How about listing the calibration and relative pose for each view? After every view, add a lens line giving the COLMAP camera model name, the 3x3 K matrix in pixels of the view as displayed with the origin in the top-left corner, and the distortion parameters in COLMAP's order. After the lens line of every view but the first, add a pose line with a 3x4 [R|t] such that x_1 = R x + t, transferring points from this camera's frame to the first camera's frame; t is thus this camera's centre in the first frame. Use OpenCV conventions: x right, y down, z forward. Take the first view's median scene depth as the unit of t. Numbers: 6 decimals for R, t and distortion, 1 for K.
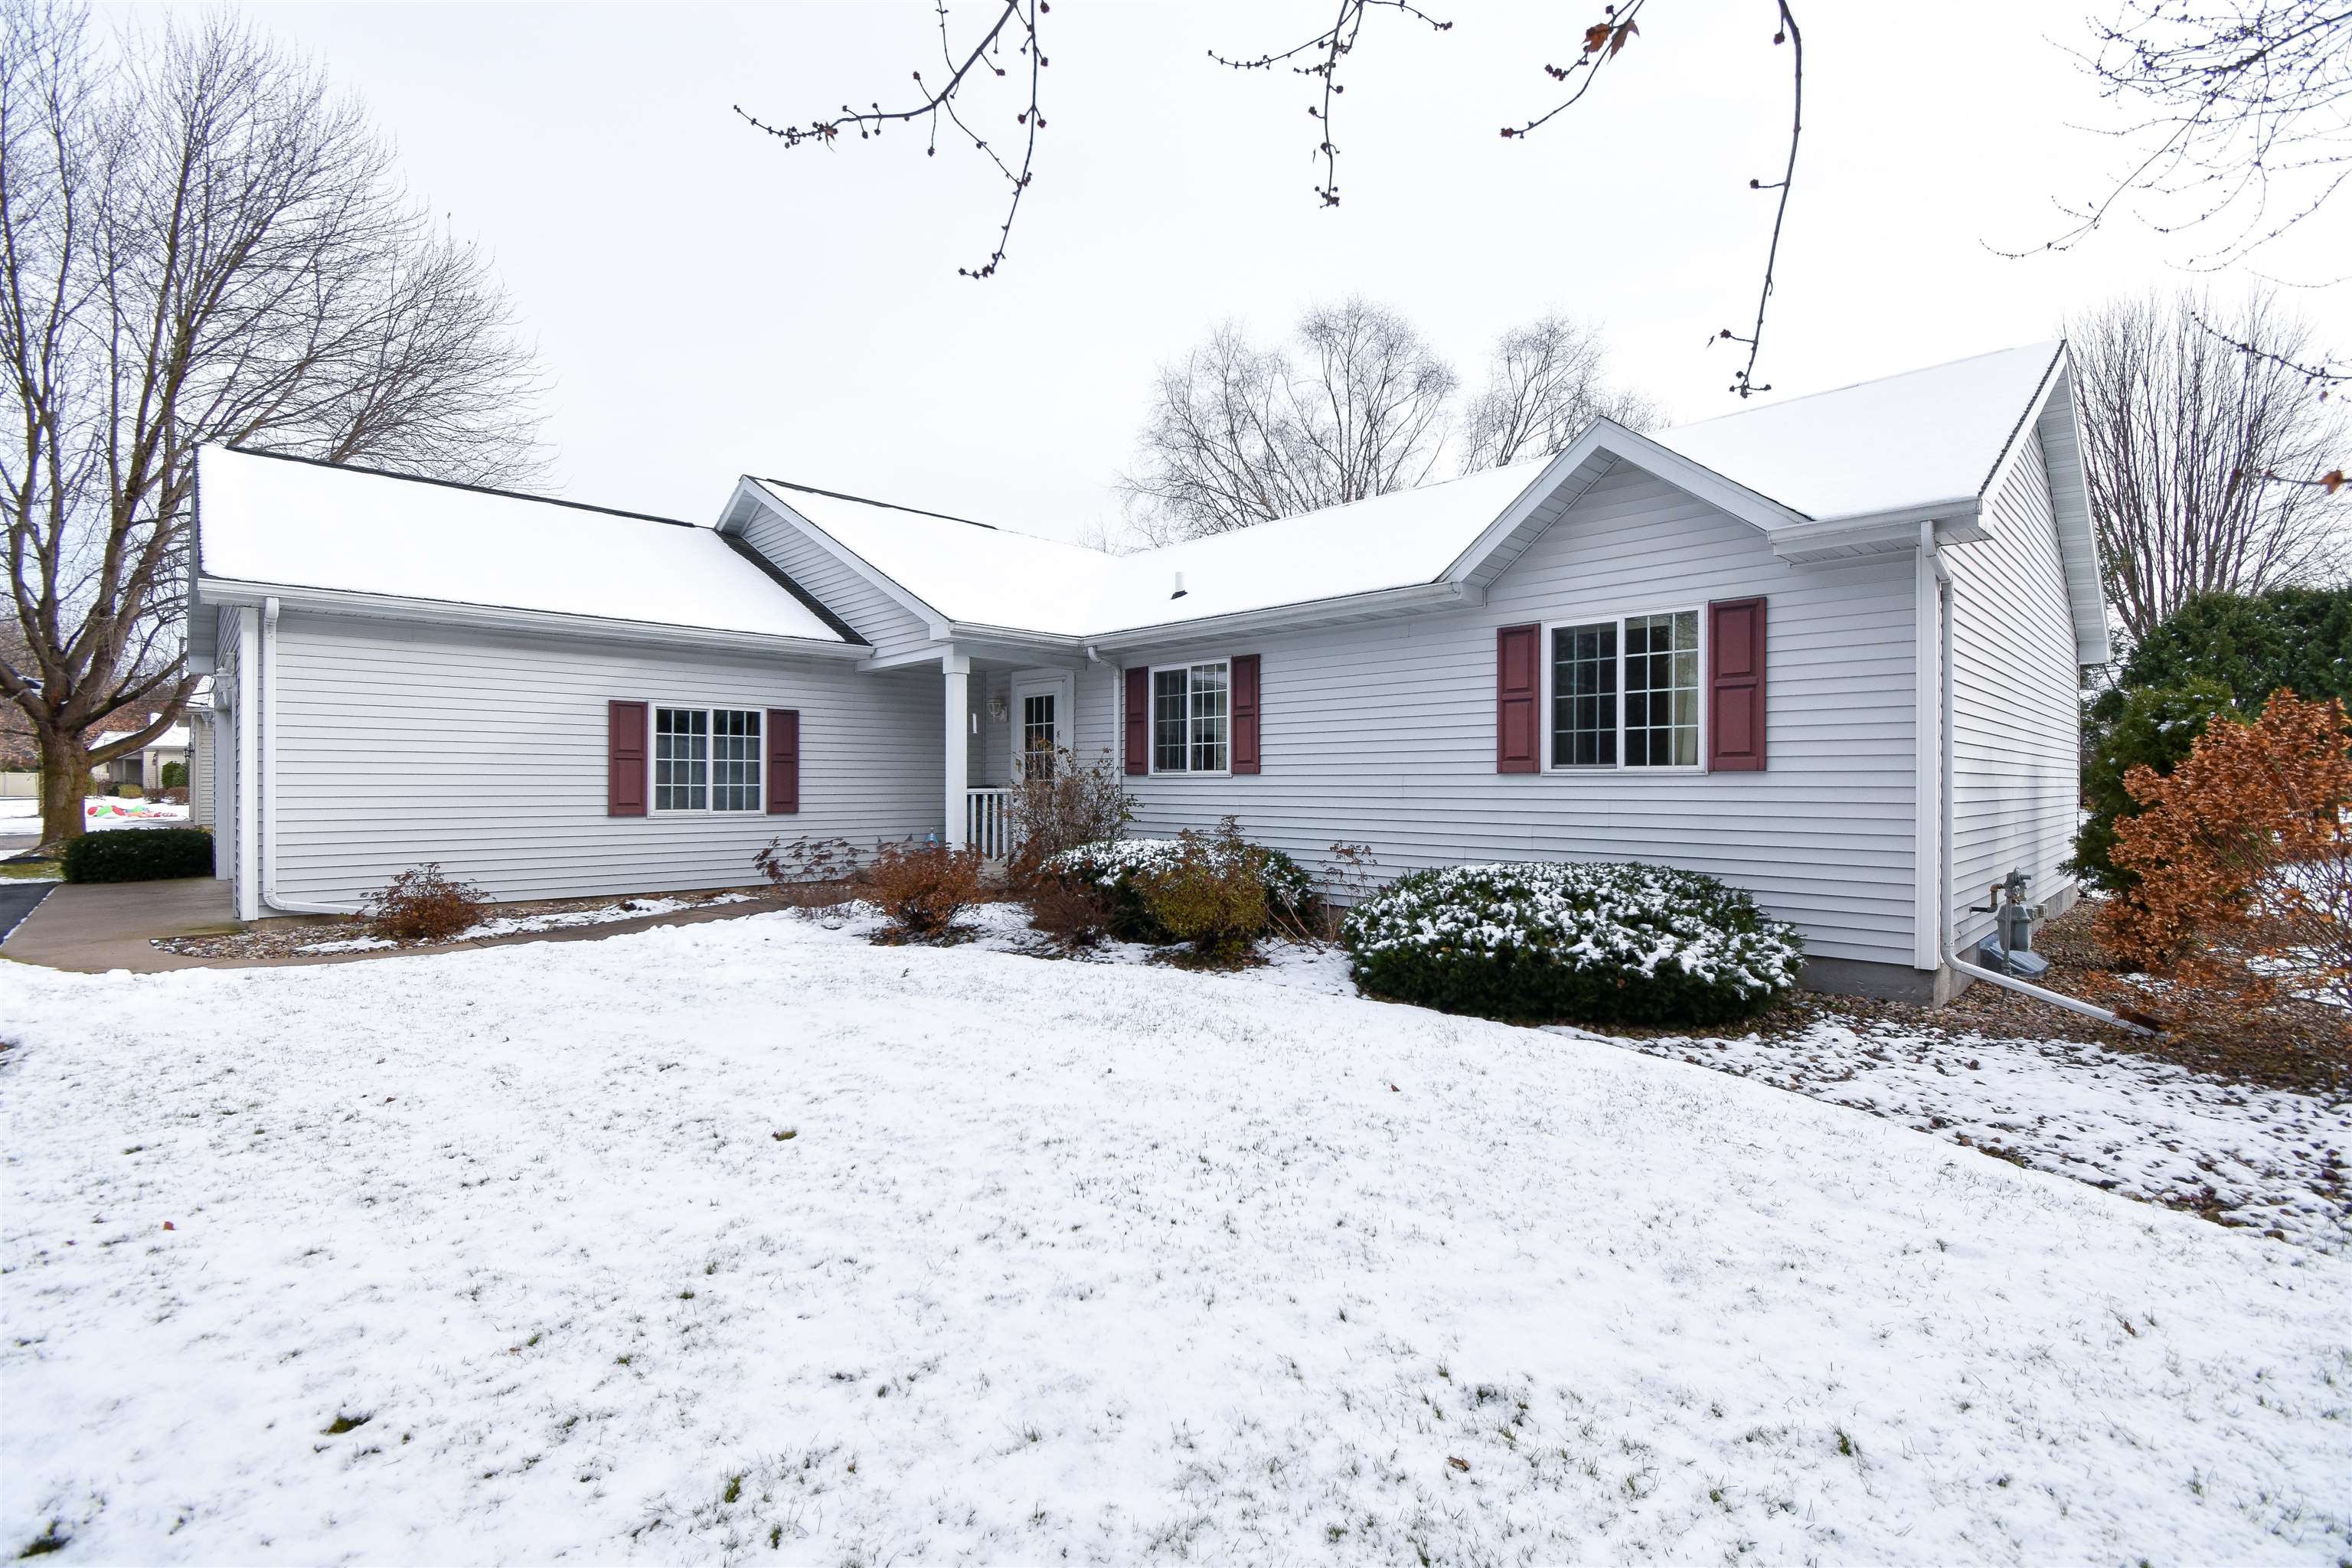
lens RADIAL K [[1066.5, 0, 1166.9], [0, 1066.5, 791.3], [0, 0, 1]] dist [-0.005086, -0.000992]
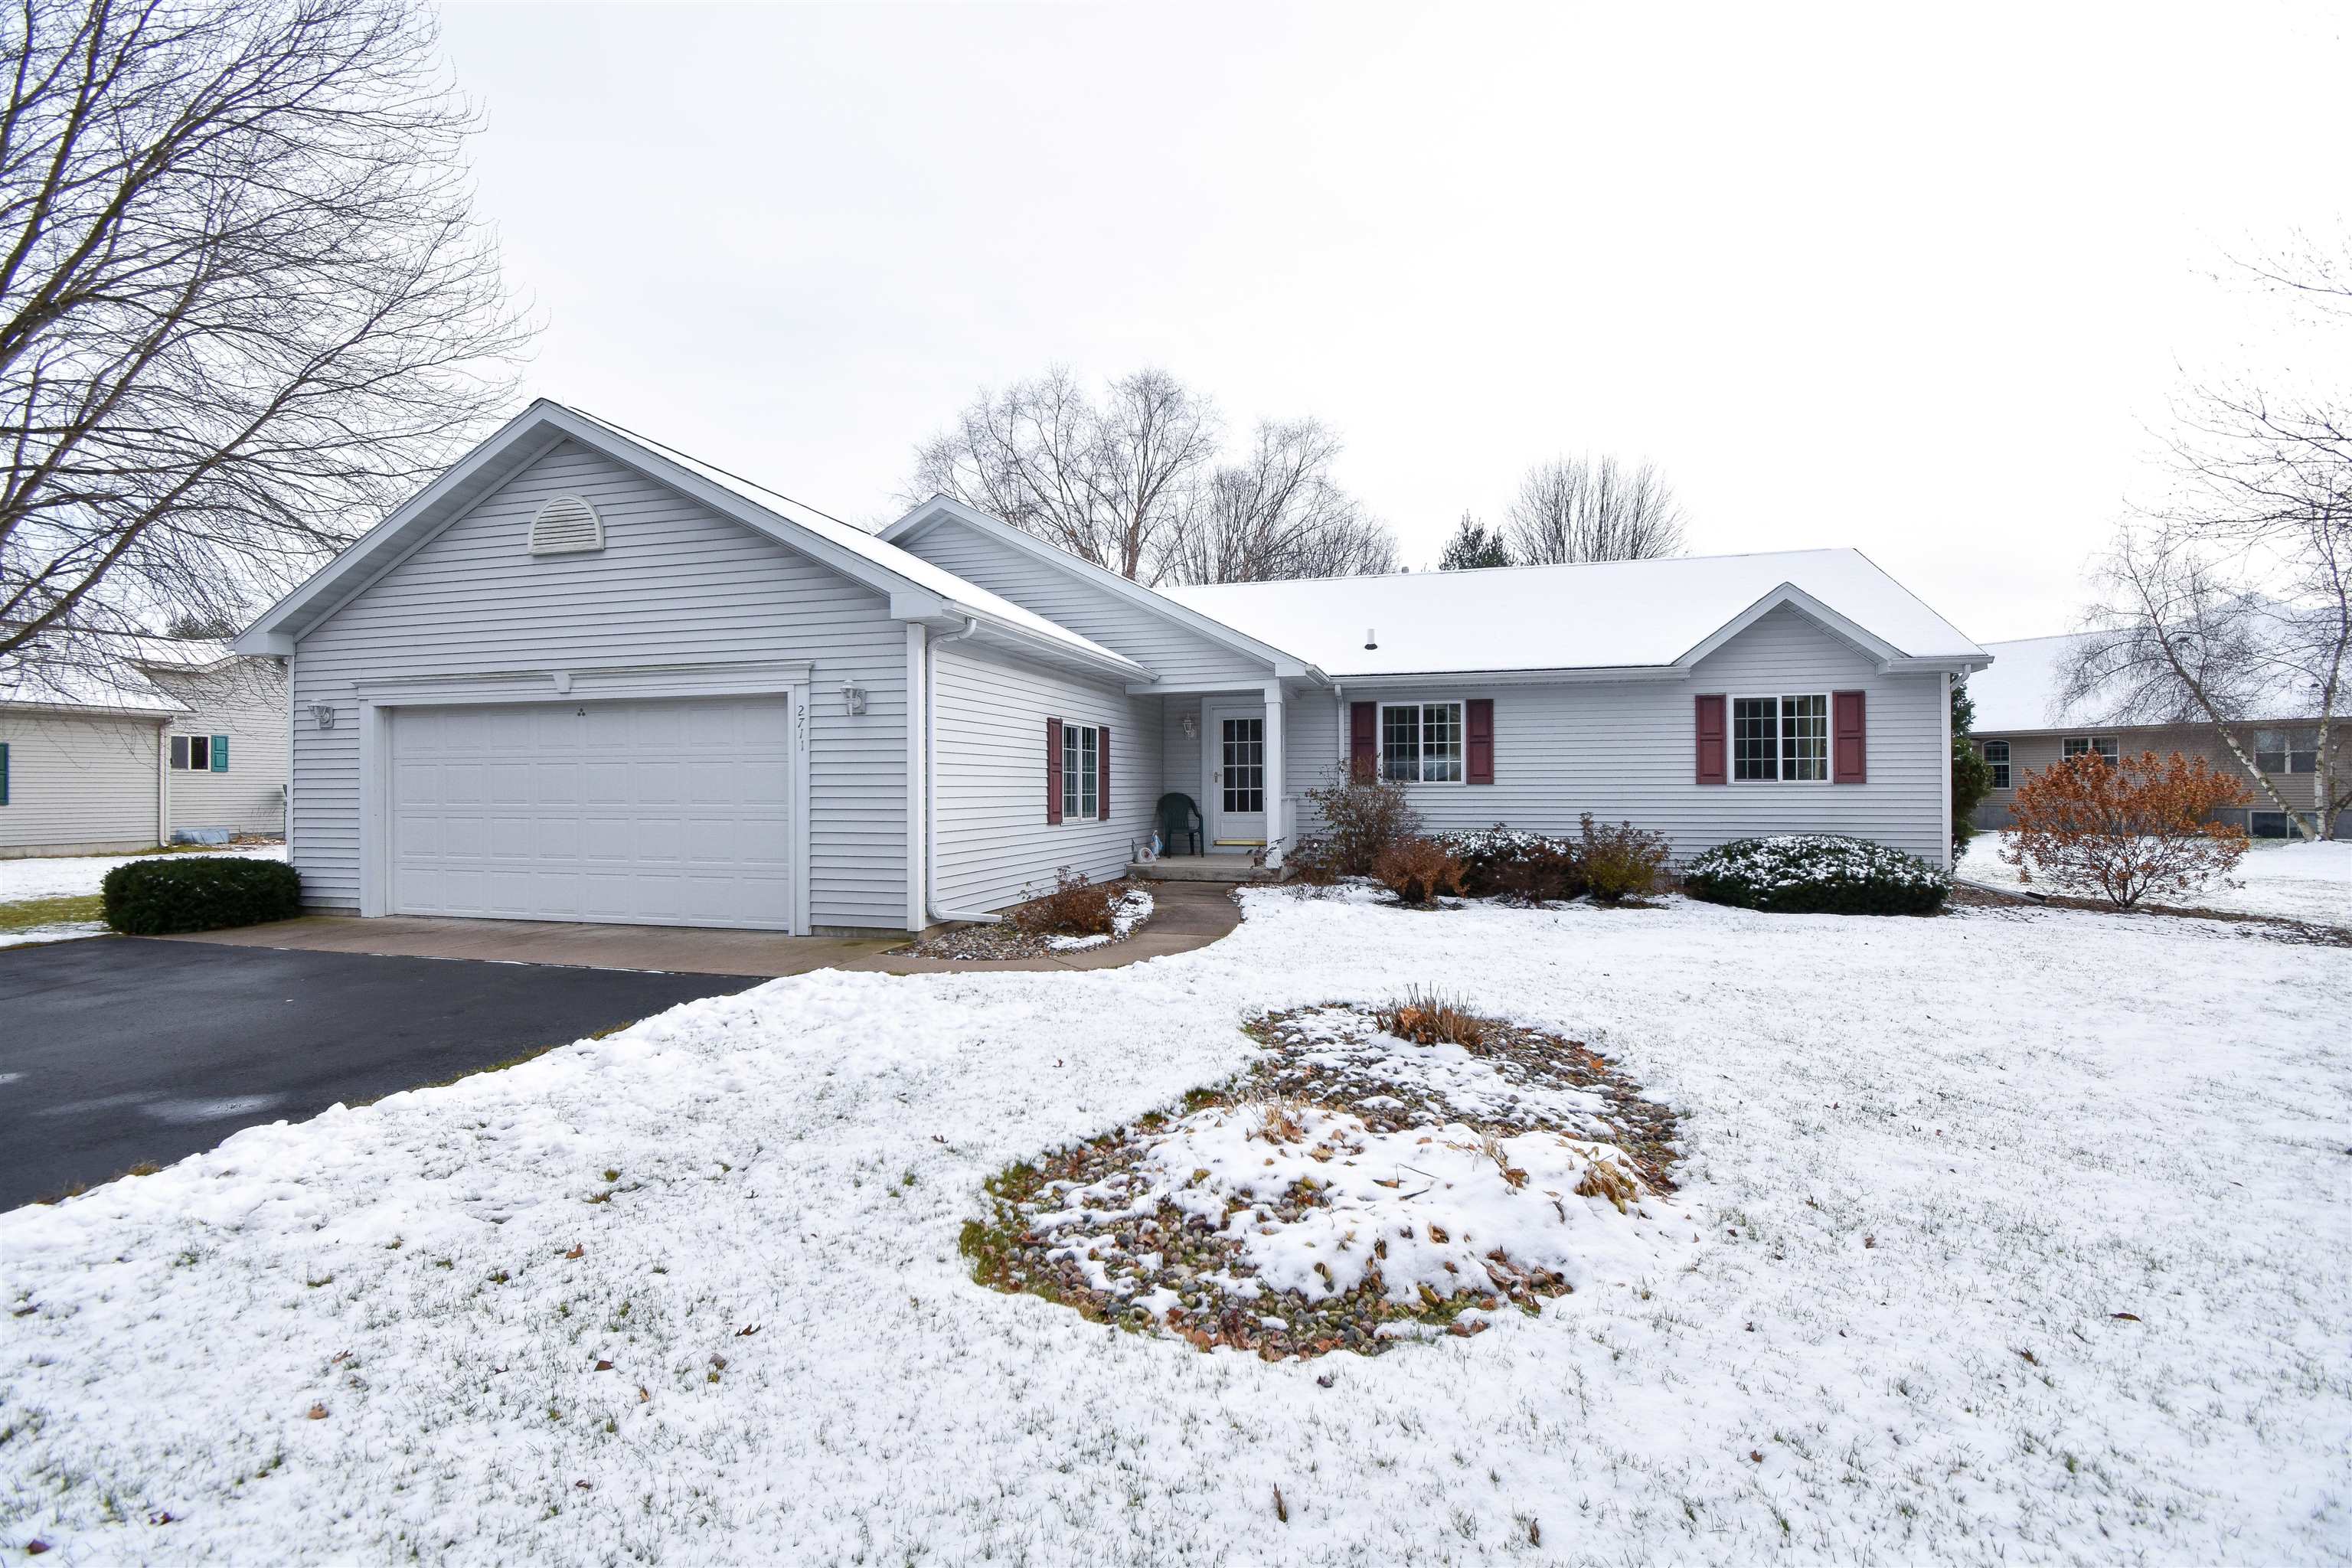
lens RADIAL K [[1066.5, 0, 1177.3], [0, 1066.5, 776.2], [0, 0, 1]] dist [-0.005086, -0.000992]
pose [[0.865394, 0.001232, 0.501091, -1.217497], [0.007350, 0.999858, -0.015151, -0.010030], [-0.501039, 0.016794, 0.865262, -0.016777]]
